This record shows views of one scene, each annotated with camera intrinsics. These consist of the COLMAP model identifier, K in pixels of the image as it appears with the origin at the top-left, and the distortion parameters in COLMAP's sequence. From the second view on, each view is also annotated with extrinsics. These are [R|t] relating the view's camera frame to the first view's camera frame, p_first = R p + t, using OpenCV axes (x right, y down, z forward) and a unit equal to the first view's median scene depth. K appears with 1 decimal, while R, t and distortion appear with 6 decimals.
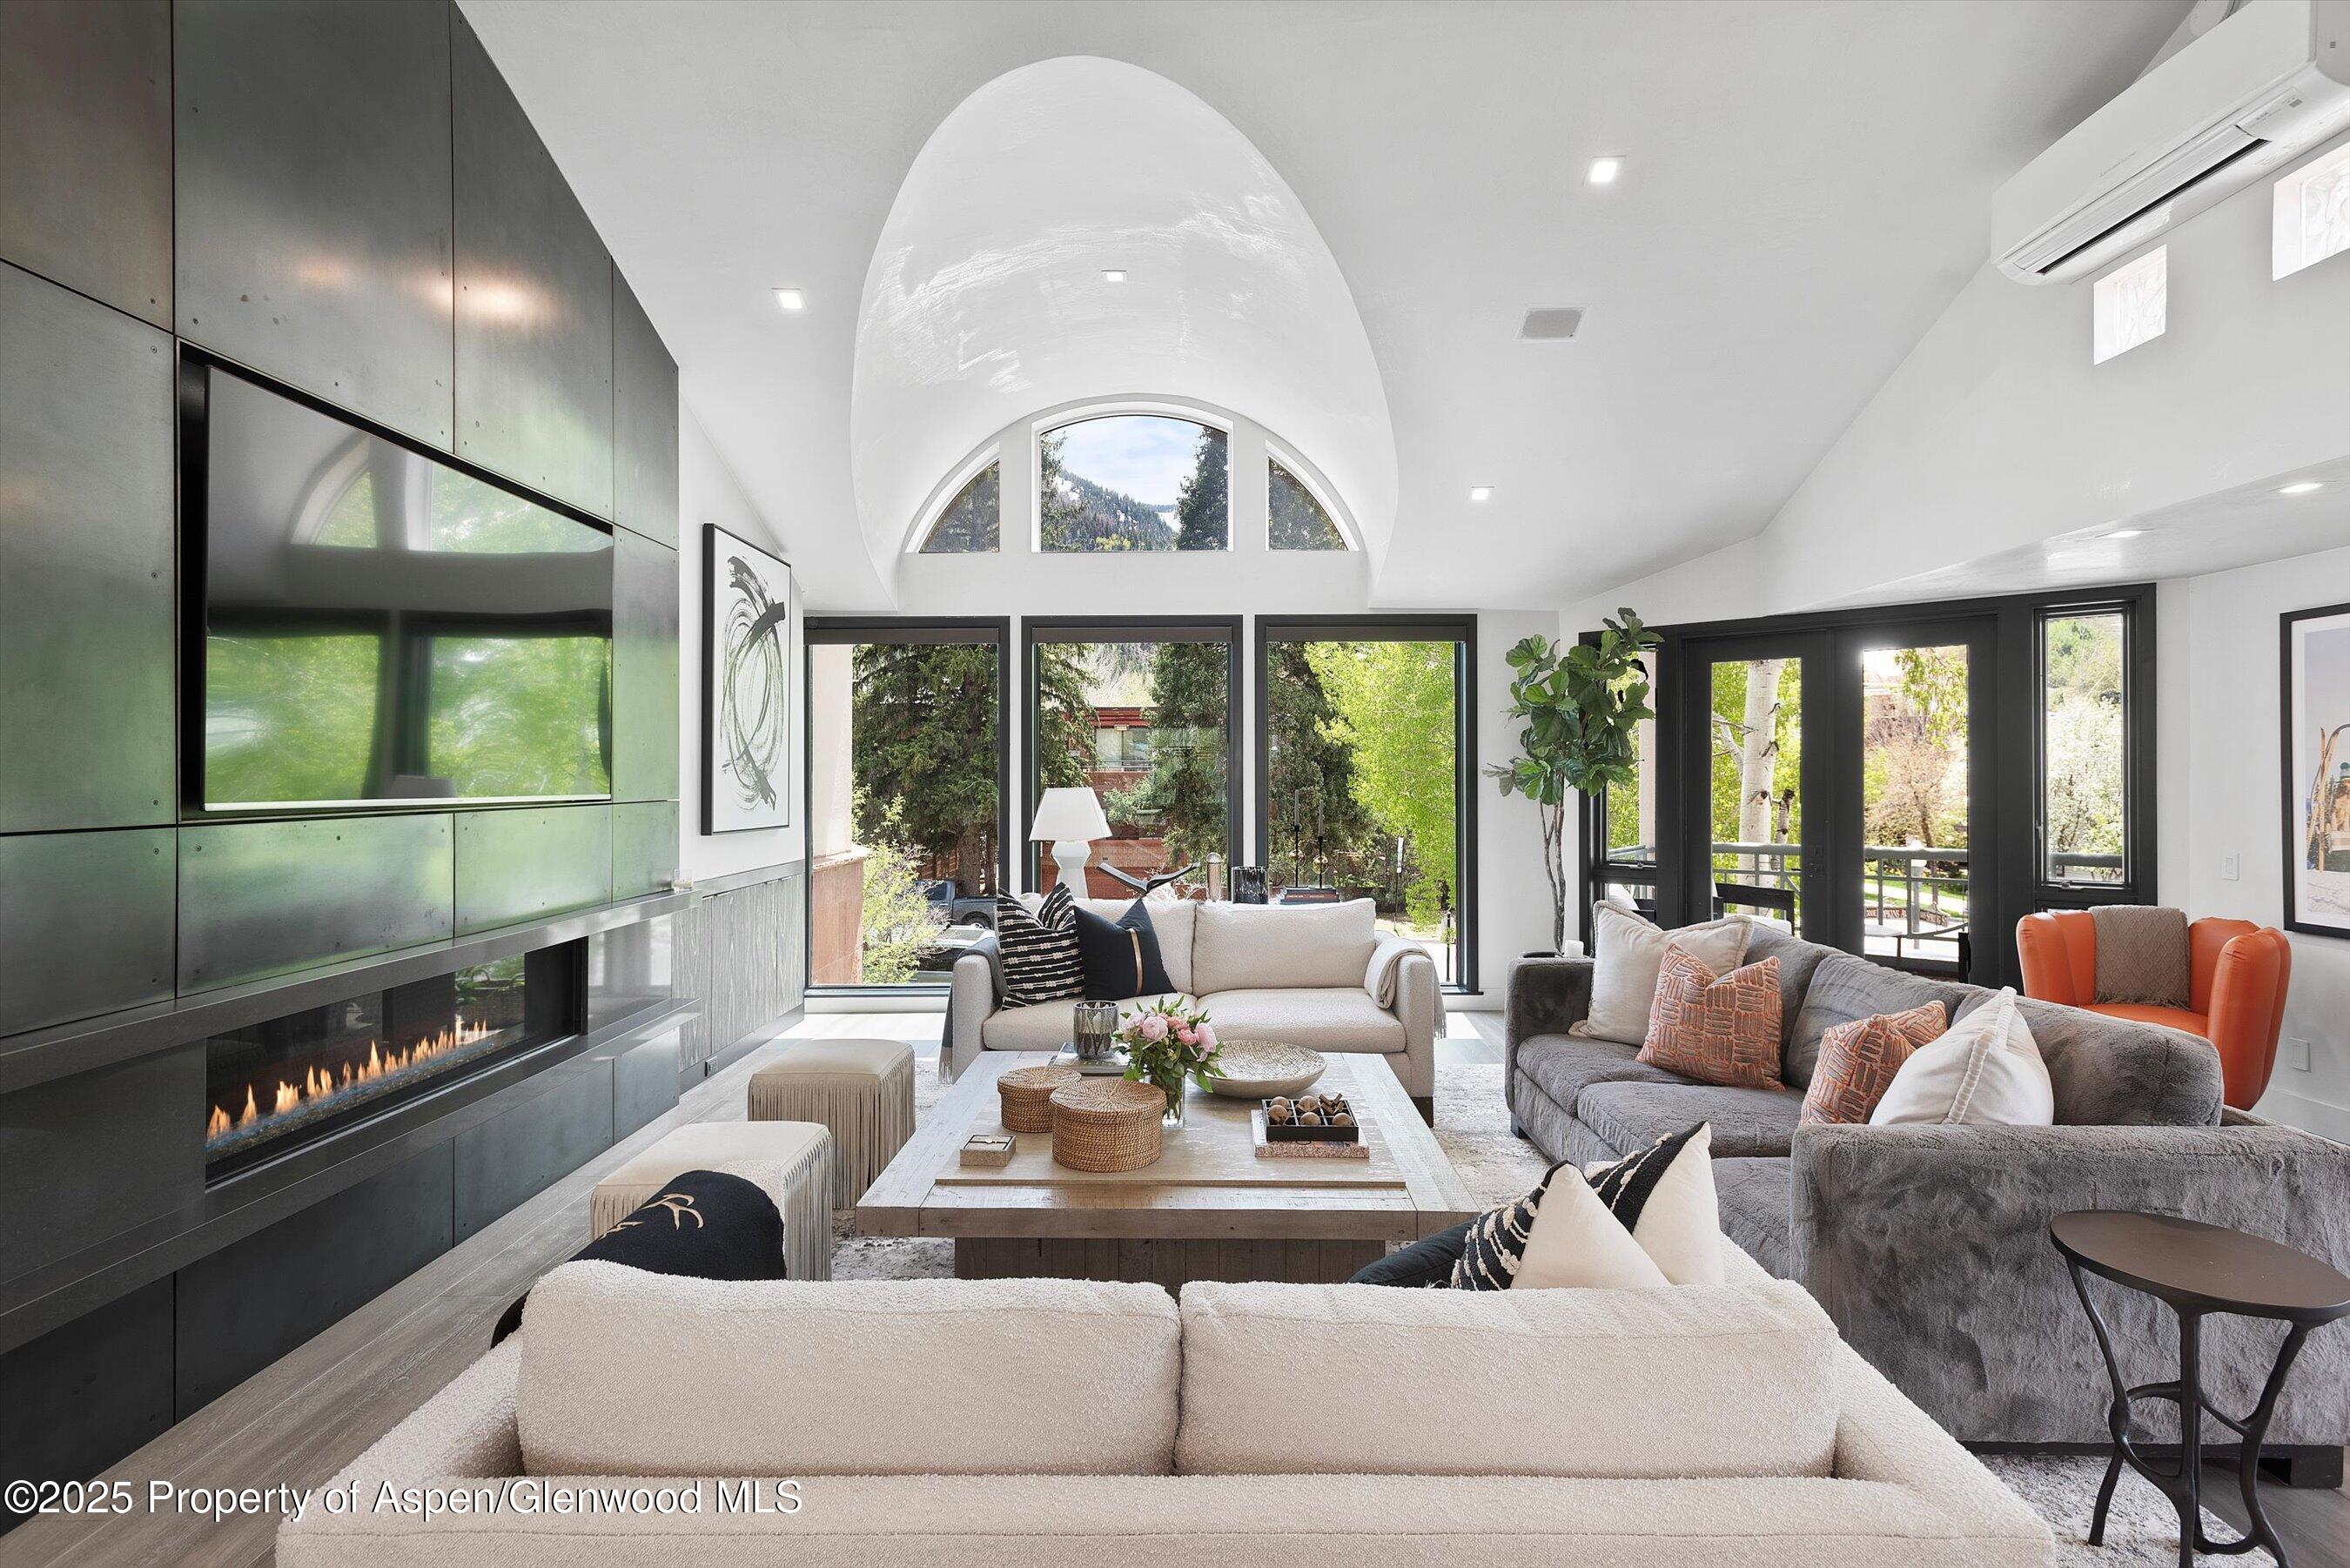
lens RADIAL K [[1103.8, 0, 1182.1], [0, 1103.8, 765.6], [0, 0, 1]] dist [0.000193, 0.000430]
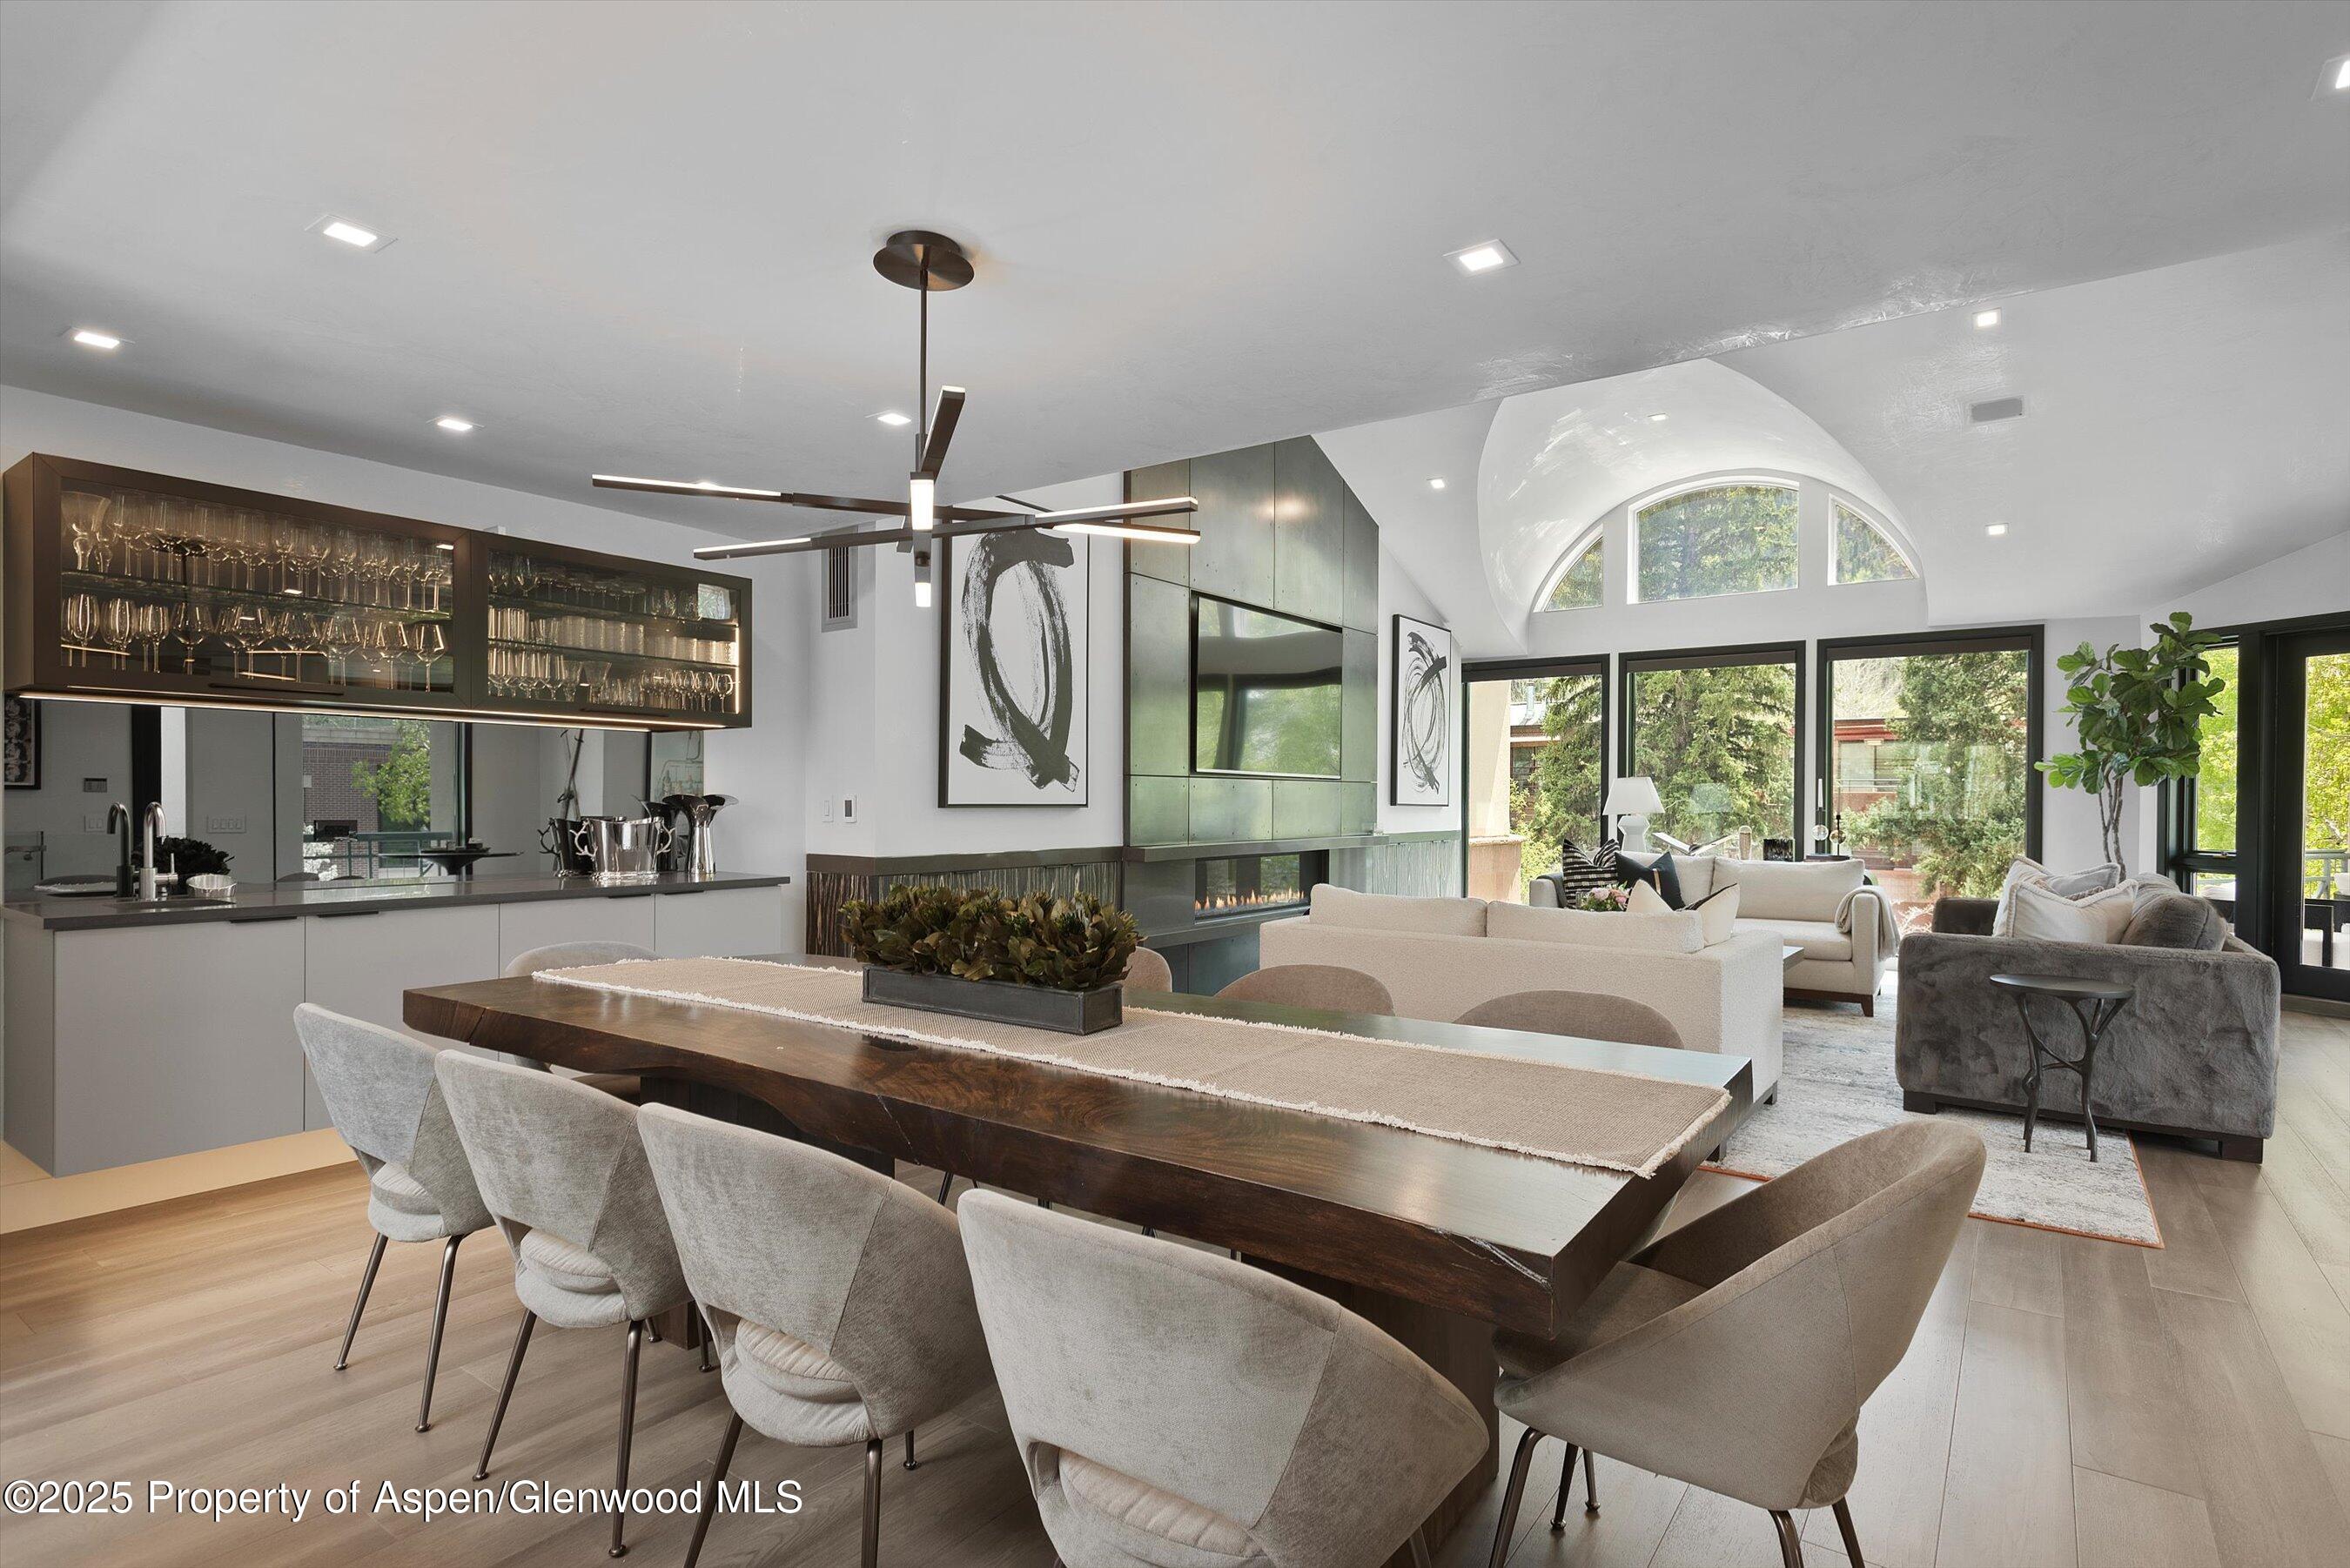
lens RADIAL K [[1233.7, 0, 1177.6], [0, 1233.7, 814.1], [0, 0, 1]] dist [0.002388, 0.000279]
pose [[0.816621, 0.012993, -0.577028, 0.329244], [-0.004082, 0.999852, 0.016737, 0.042214], [0.577160, -0.011313, 0.816553, -0.613904]]
